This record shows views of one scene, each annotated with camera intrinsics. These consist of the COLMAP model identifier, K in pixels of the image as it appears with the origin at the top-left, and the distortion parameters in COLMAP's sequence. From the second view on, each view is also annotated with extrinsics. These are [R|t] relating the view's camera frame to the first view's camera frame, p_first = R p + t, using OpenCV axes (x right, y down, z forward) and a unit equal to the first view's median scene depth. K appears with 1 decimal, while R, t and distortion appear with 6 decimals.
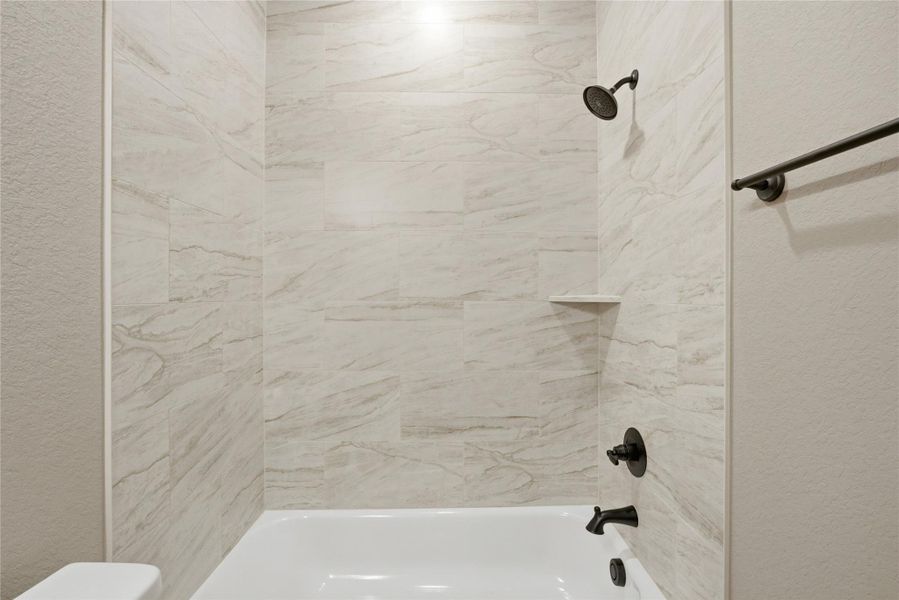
lens RADIAL K [[406.4, 0, 447.8], [0, 406.4, 296.0], [0, 0, 1]] dist [-0.021038, 0.012152]
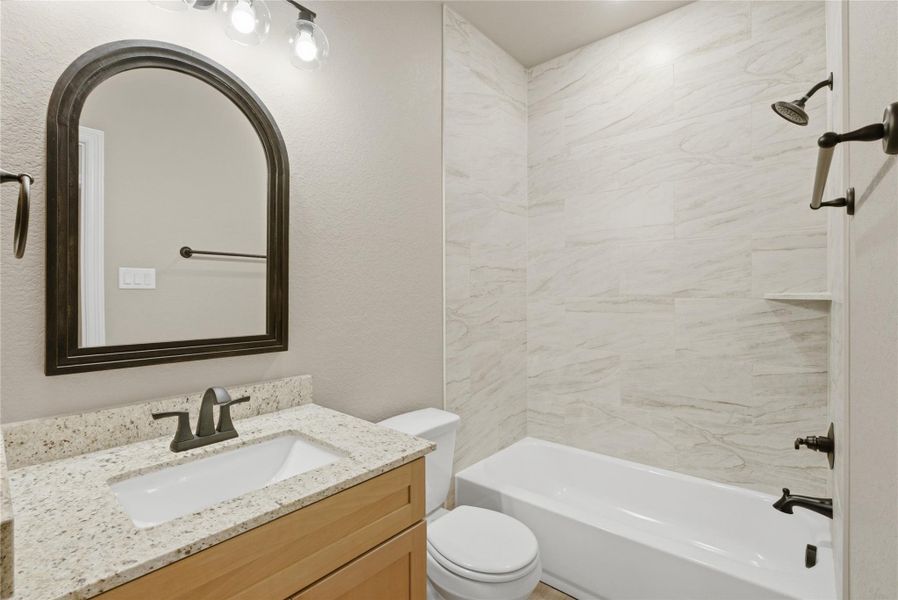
lens RADIAL K [[403.6, 0, 449.0], [0, 403.6, 300.0], [0, 0, 1]] dist [-0.000275, -0.000042]
pose [[0.749540, 0.008337, -0.661907, 0.328263], [0.002532, 0.999877, 0.015460, -0.001831], [0.661954, -0.013264, 0.749427, -0.326197]]
